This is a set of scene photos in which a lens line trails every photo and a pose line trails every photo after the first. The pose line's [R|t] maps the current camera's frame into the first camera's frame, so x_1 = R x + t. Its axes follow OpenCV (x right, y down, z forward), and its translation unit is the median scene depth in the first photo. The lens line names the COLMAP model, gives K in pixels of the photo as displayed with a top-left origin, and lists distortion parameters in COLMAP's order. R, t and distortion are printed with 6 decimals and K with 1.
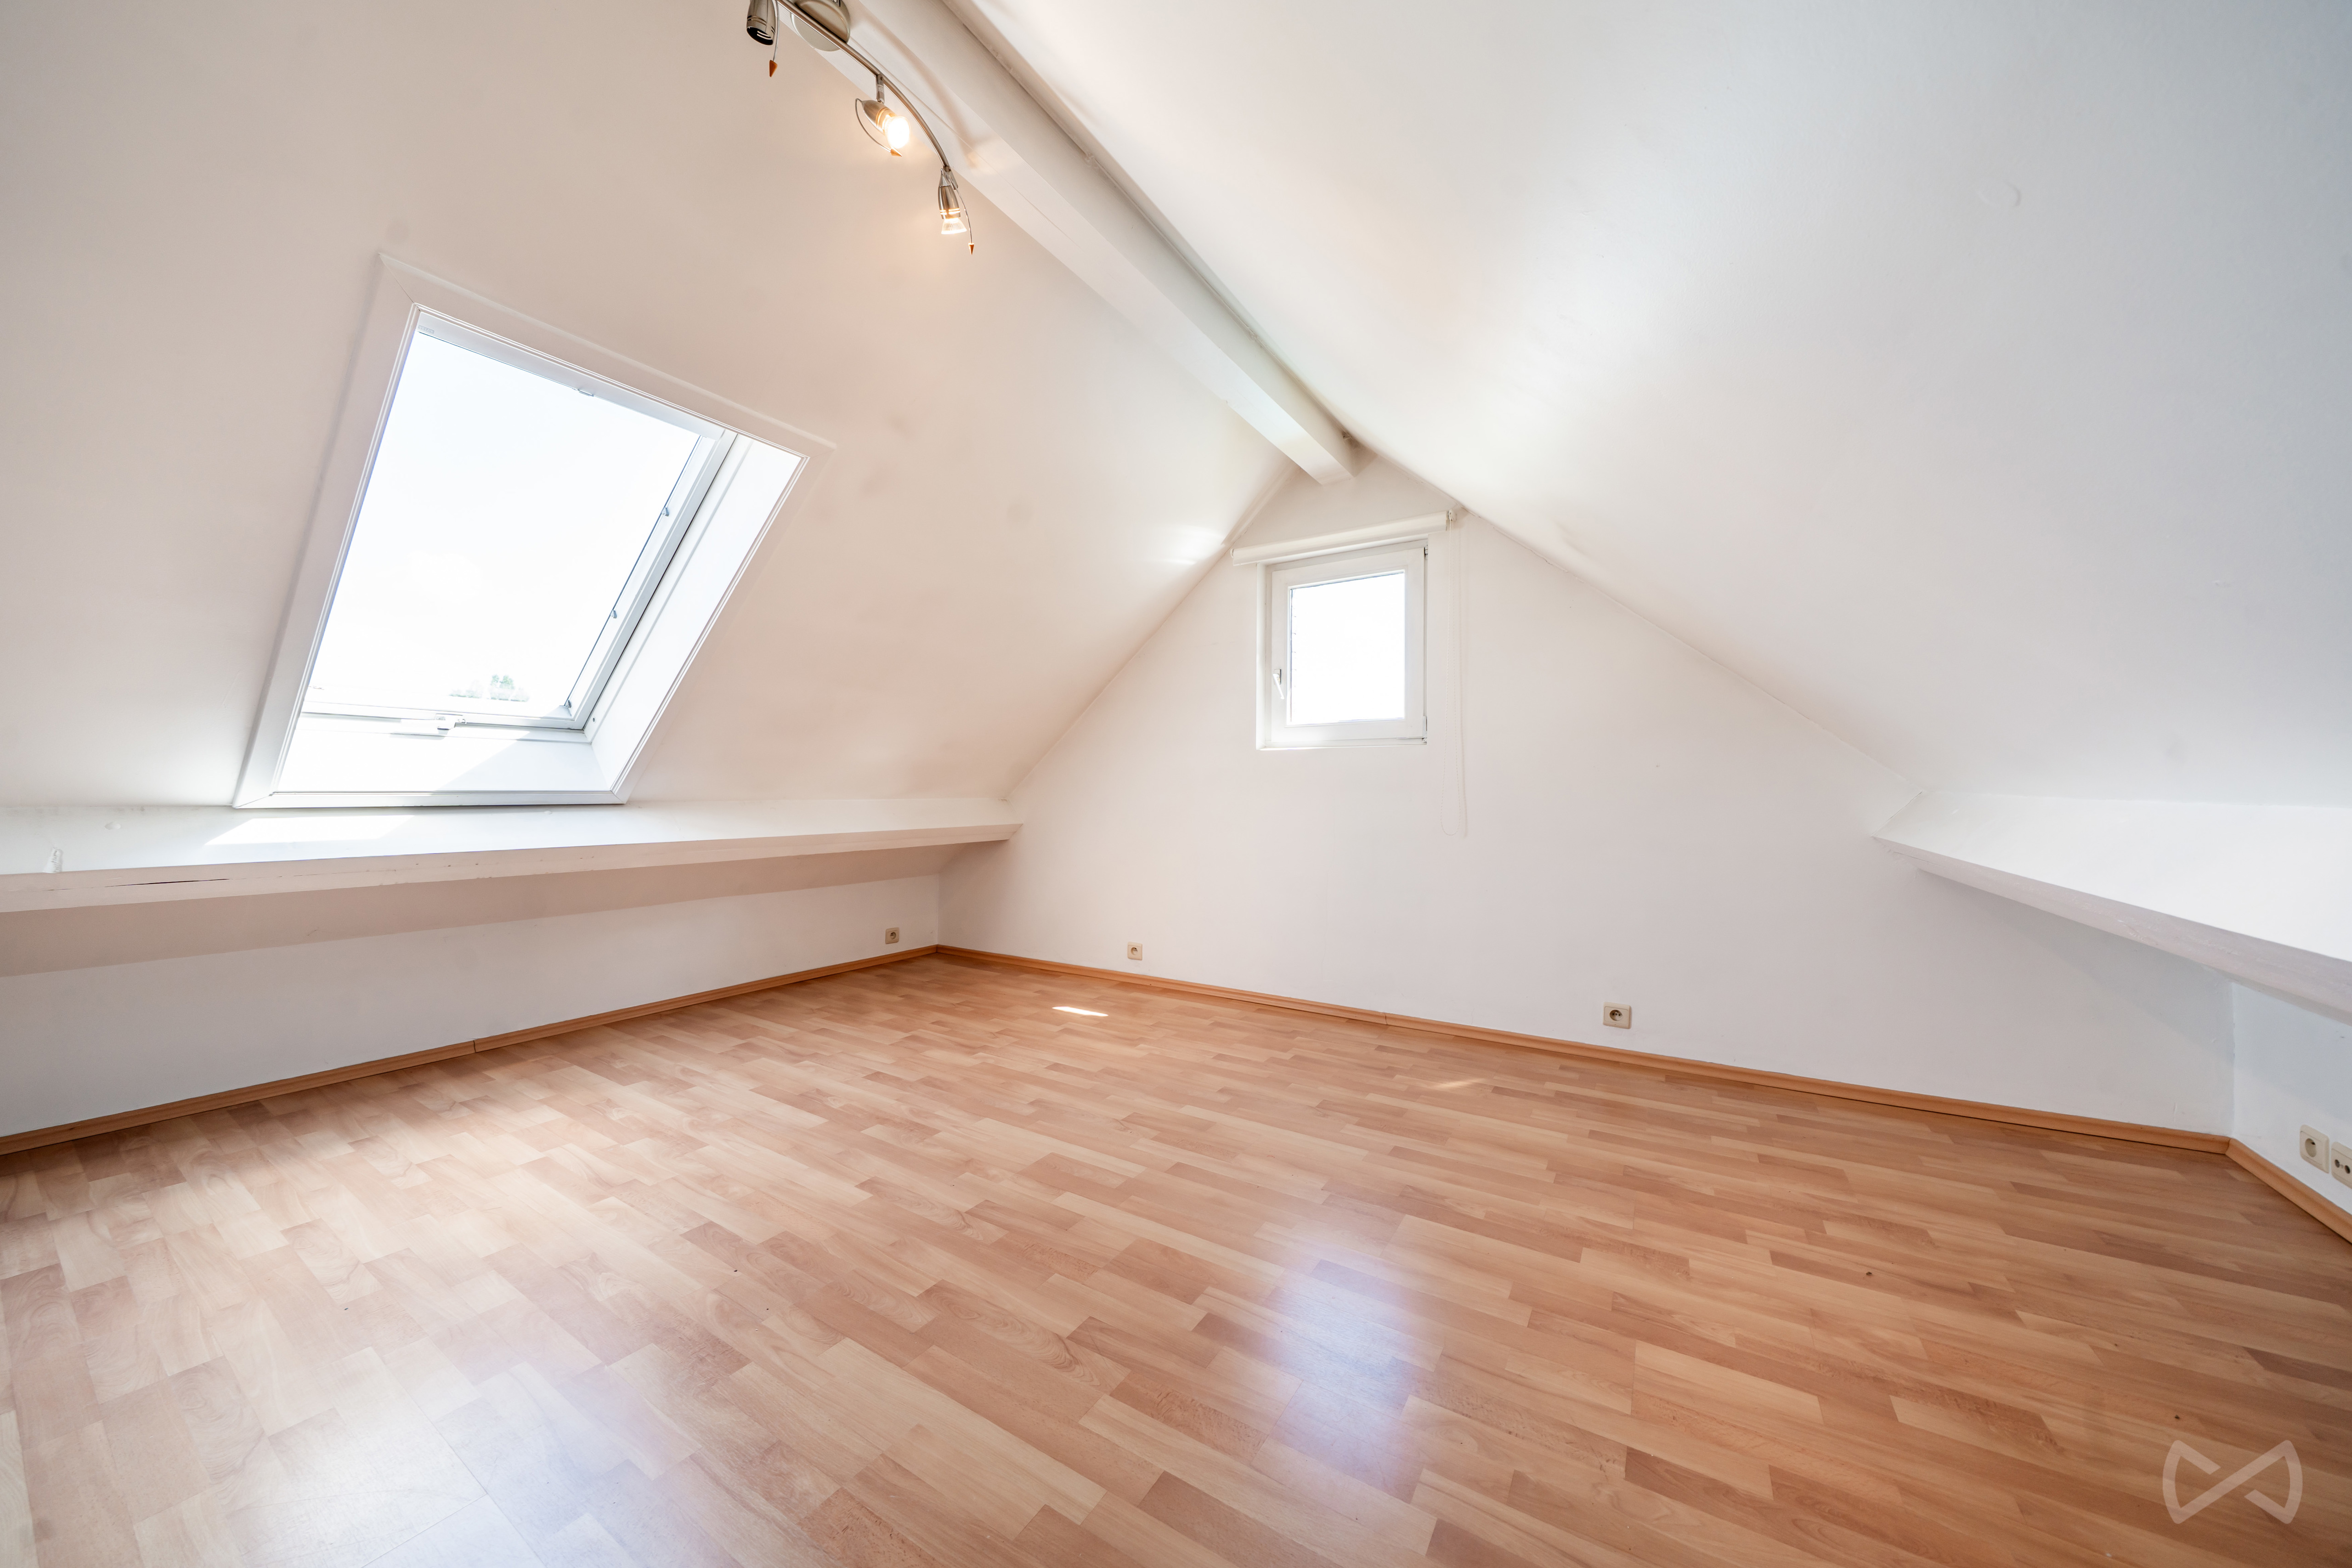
lens RADIAL K [[792.9, 0, 1175.1], [0, 792.9, 781.0], [0, 0, 1]] dist [-0.004950, -0.000194]
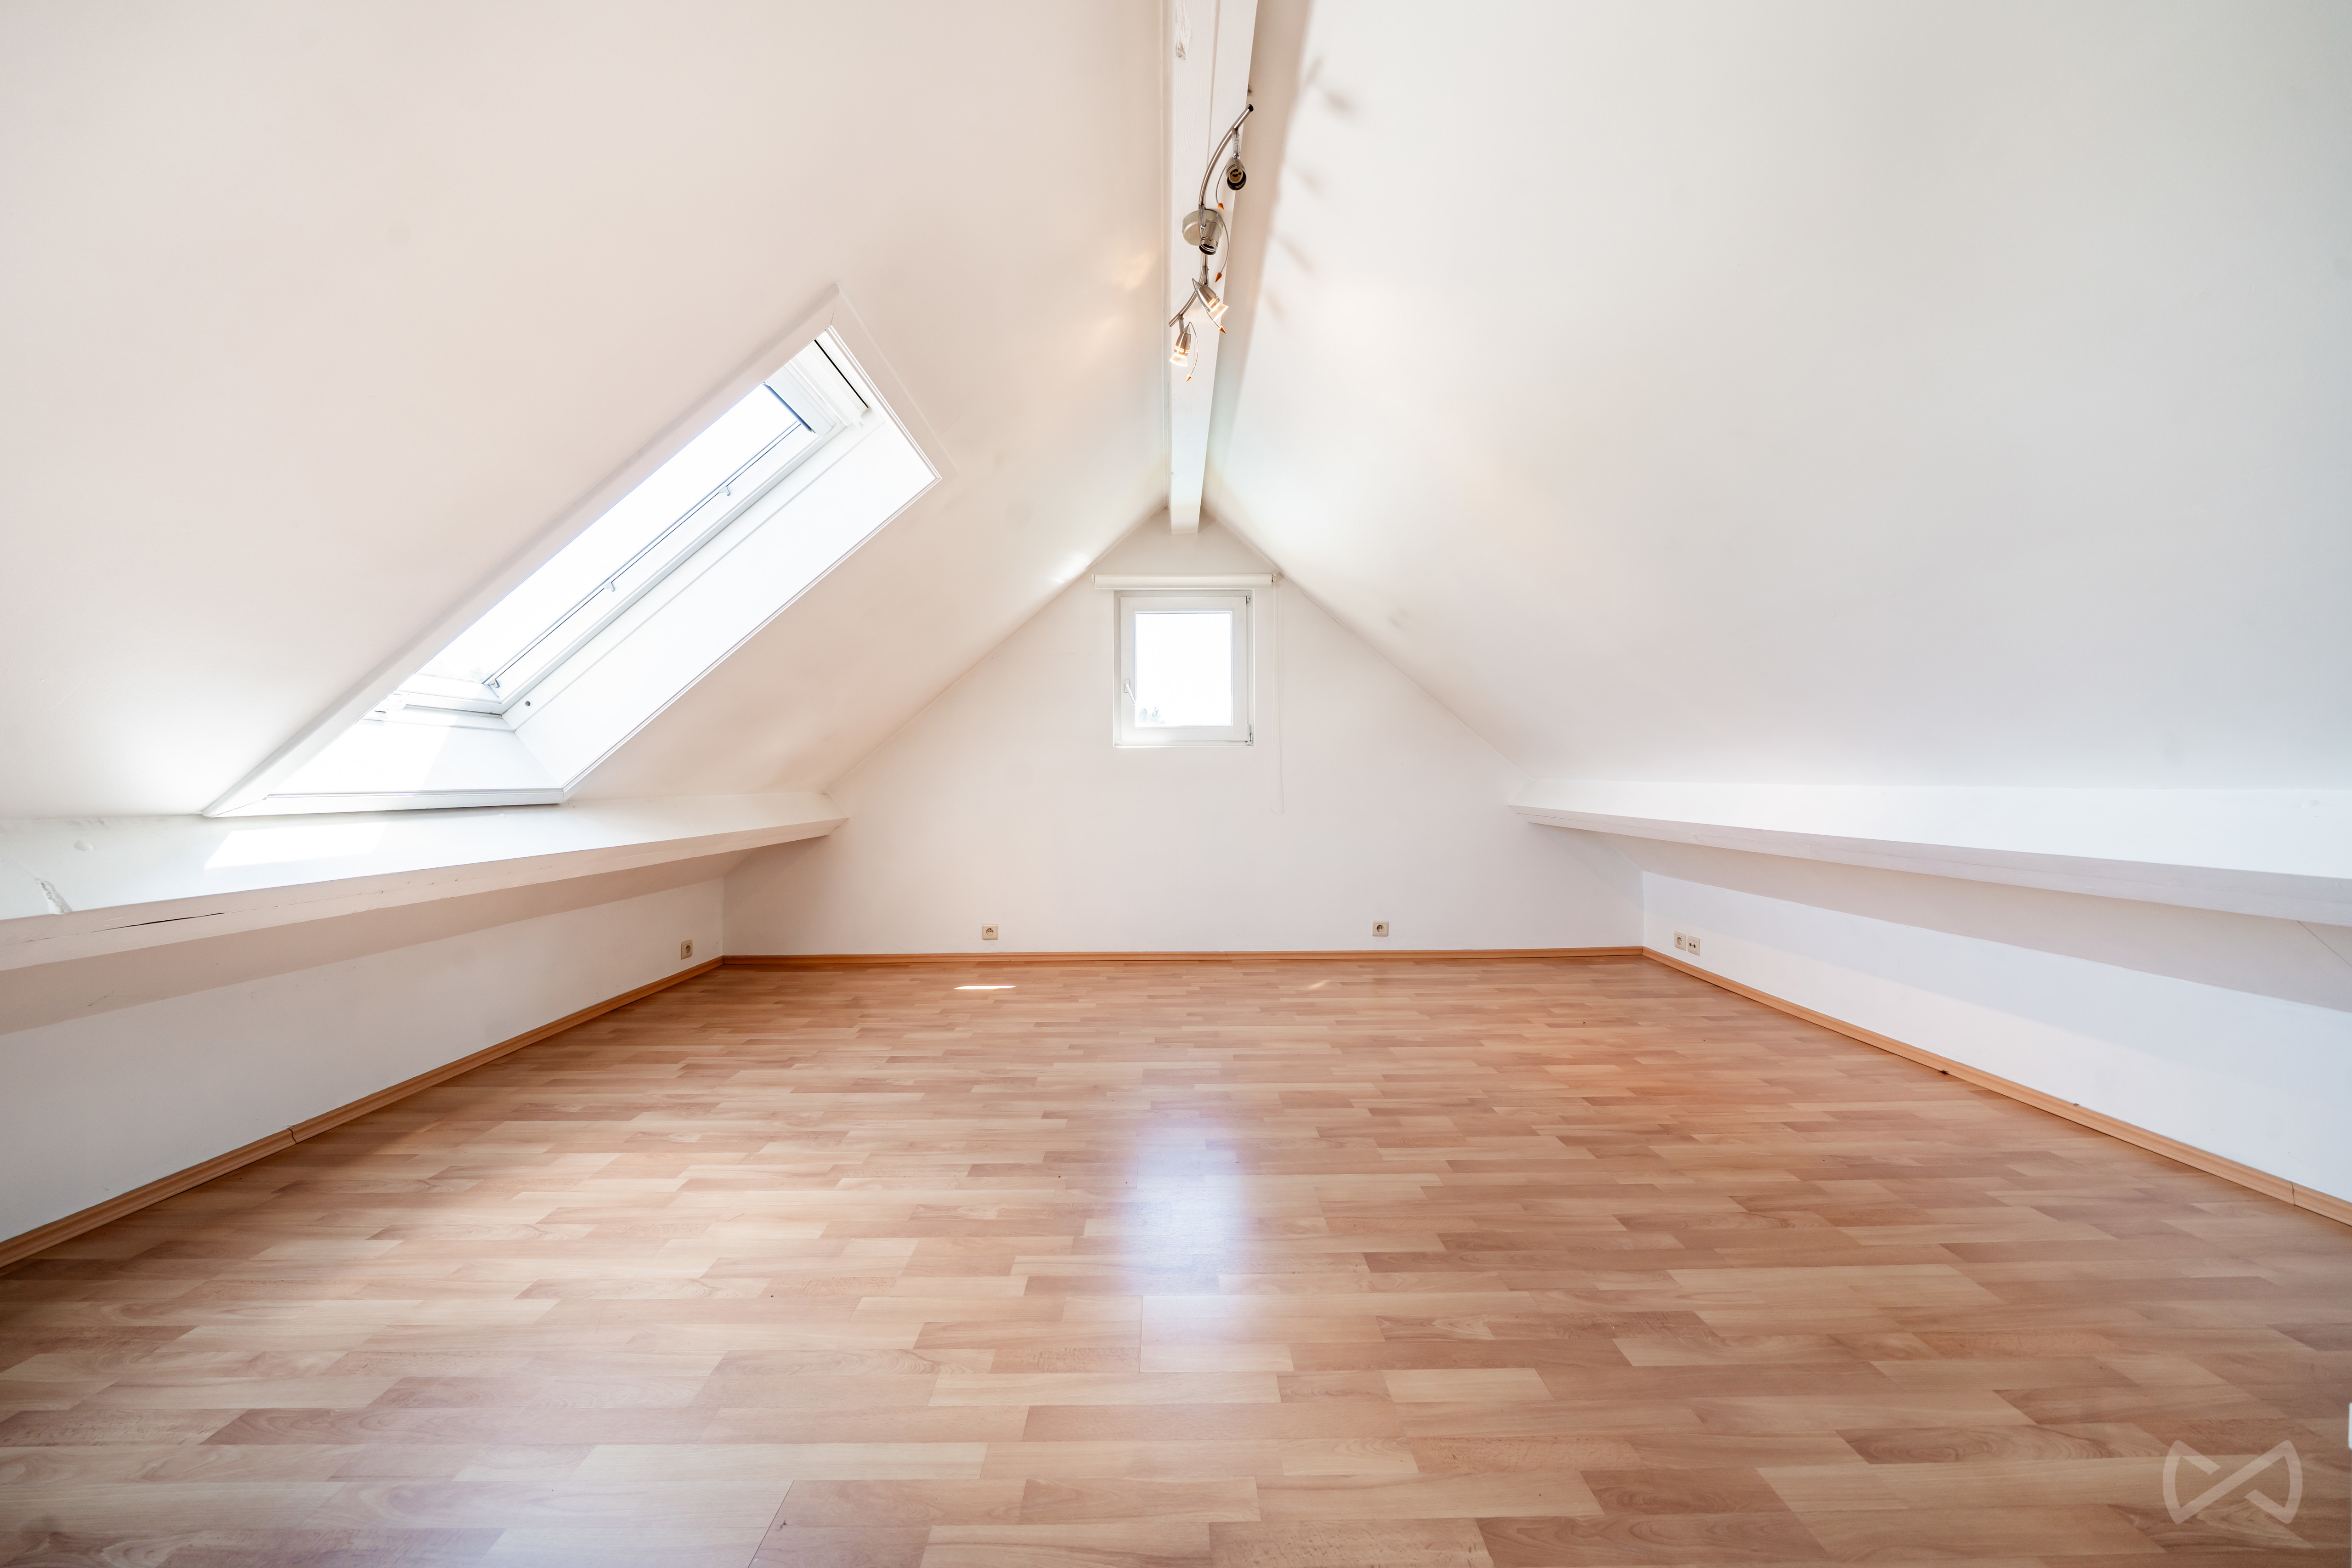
lens RADIAL K [[792.9, 0, 1188.8], [0, 792.9, 782.9], [0, 0, 1]] dist [-0.004950, -0.000194]
pose [[0.842100, -0.009918, 0.539230, -0.626096], [0.002848, 0.999899, 0.013944, -0.003752], [-0.539314, -0.010206, 0.842043, -0.080368]]
